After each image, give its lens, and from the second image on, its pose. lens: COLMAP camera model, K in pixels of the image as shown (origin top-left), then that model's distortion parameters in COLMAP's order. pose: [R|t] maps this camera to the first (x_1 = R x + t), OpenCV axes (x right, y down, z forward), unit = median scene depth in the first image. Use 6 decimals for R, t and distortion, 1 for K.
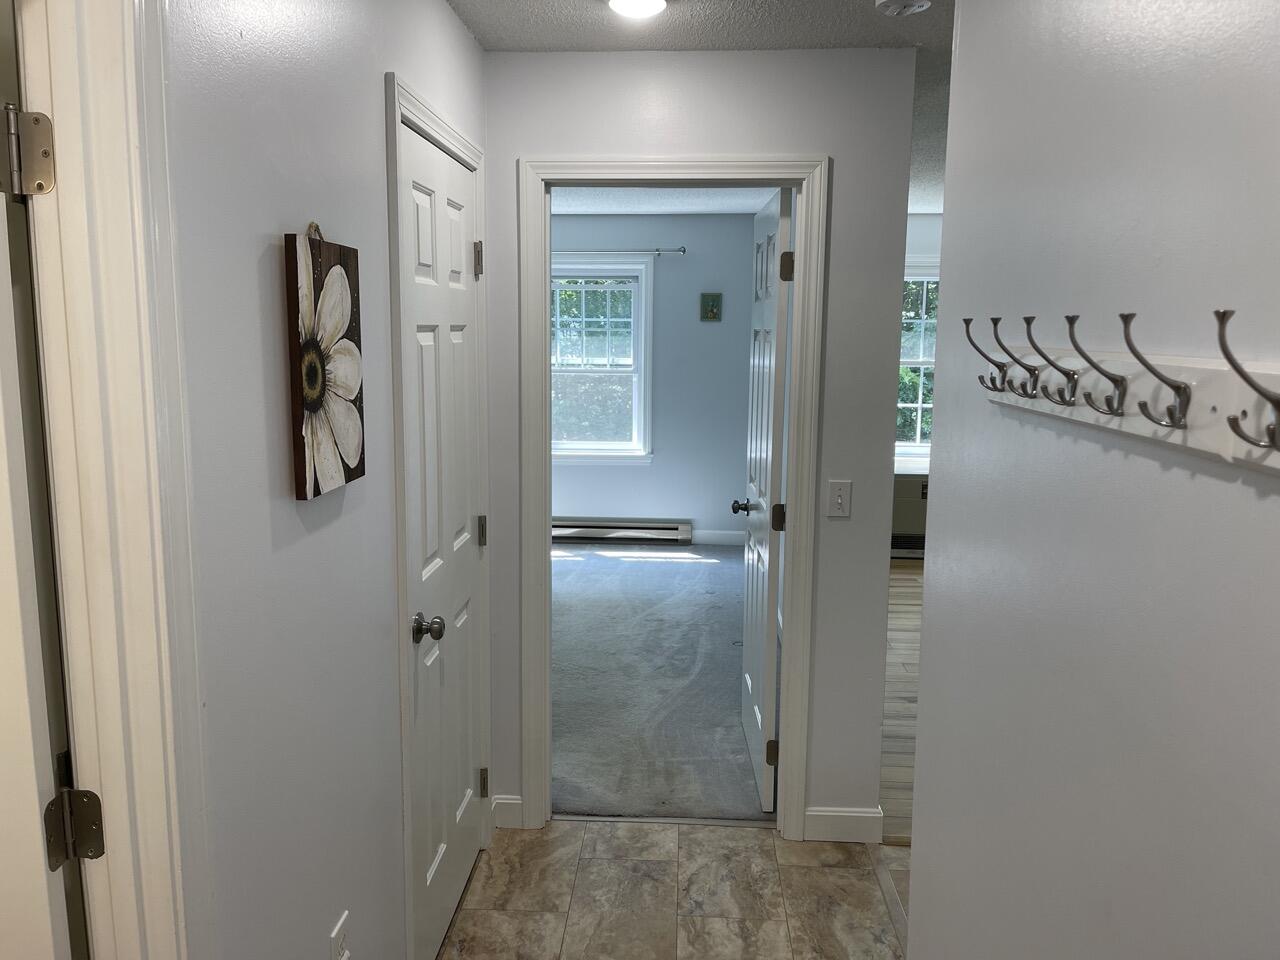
lens RADIAL K [[972.9, 0, 640.0], [0, 972.9, 480.0], [0, 0, 1]] dist [0.043639, -0.000829]
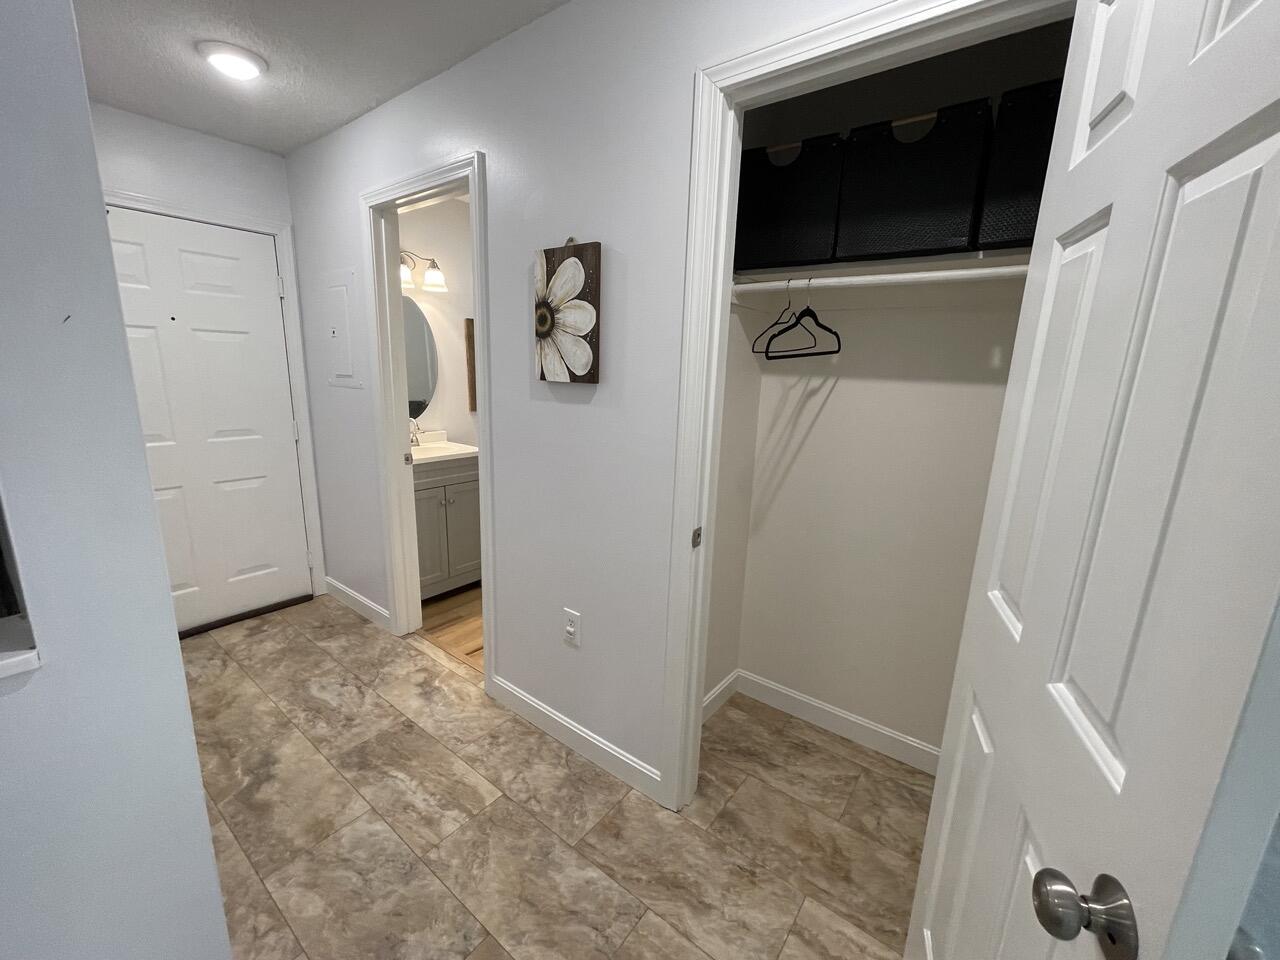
lens RADIAL K [[514.8, 0, 634.2], [0, 514.8, 481.7], [0, 0, 1]] dist [-0.001966, -0.000085]
pose [[-0.566170, 0.152481, -0.810063, 0.220822], [-0.165546, 0.941684, 0.292960, -0.061303], [0.807494, 0.299968, -0.507910, 0.818092]]
